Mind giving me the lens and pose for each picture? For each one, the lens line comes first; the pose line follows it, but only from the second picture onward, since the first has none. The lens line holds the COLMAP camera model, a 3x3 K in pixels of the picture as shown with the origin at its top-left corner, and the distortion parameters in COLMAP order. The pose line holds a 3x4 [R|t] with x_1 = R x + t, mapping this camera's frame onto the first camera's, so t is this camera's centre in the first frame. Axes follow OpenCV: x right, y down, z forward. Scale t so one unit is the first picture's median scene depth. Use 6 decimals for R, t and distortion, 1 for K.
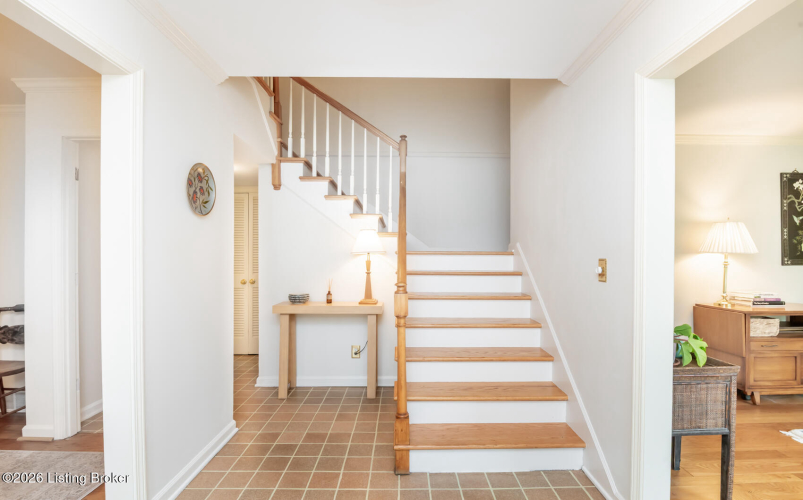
lens RADIAL K [[389.5, 0, 413.1], [0, 389.5, 258.2], [0, 0, 1]] dist [0.015095, -0.018543]
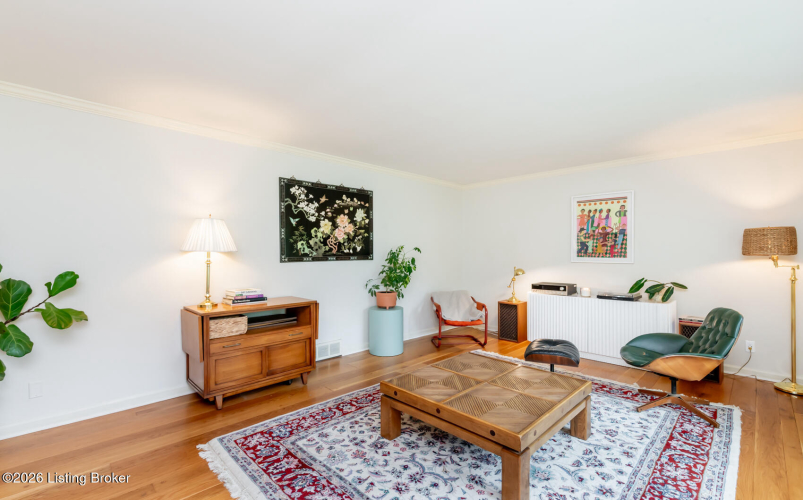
lens RADIAL K [[349.6, 0, 411.9], [0, 349.6, 254.6], [0, 0, 1]] dist [-0.001999, -0.000034]
pose [[0.713314, -0.007237, 0.700808, 0.586352], [0.004588, 0.999973, 0.005656, -0.007501], [-0.700830, -0.000819, 0.713328, 0.045673]]
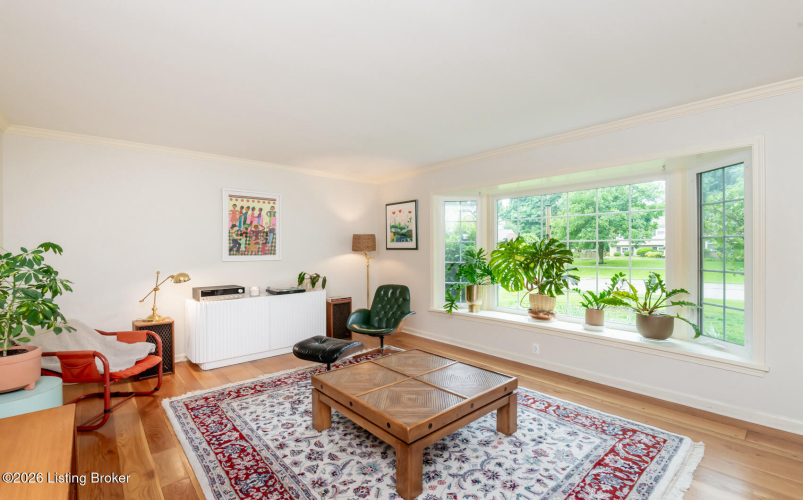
lens RADIAL K [[353.8, 0, 401.5], [0, 353.8, 250.0], [0, 0, 1]] dist [-0.000258, 0.000106]
pose [[-0.648954, -0.002777, 0.760823, 0.644147], [0.008931, 0.999897, 0.011268, -0.016618], [-0.760775, 0.014107, -0.648862, 0.932001]]
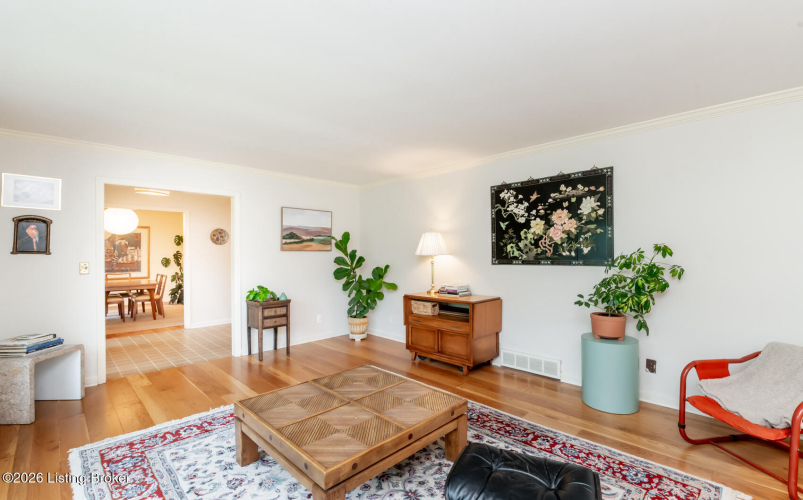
lens RADIAL K [[353.8, 0, 401.5], [0, 353.8, 250.0], [0, 0, 1]] dist [-0.000258, 0.000106]
pose [[0.691450, -0.013344, -0.722301, 1.719462], [0.003779, 0.999883, -0.014854, -0.011590], [0.722414, 0.007541, 0.691420, 0.059245]]
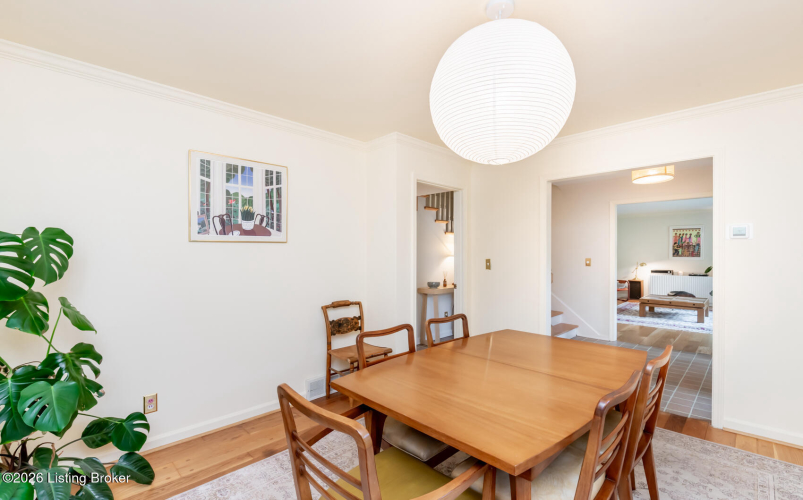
lens RADIAL K [[350.8, 0, 411.4], [0, 350.8, 253.8], [0, 0, 1]] dist [-0.001813, -0.000257]
pose [[0.709073, -0.004587, 0.705121, -1.428302], [0.004954, 0.999987, 0.001523, -0.025313], [-0.705118, 0.002413, 0.709086, 0.061614]]
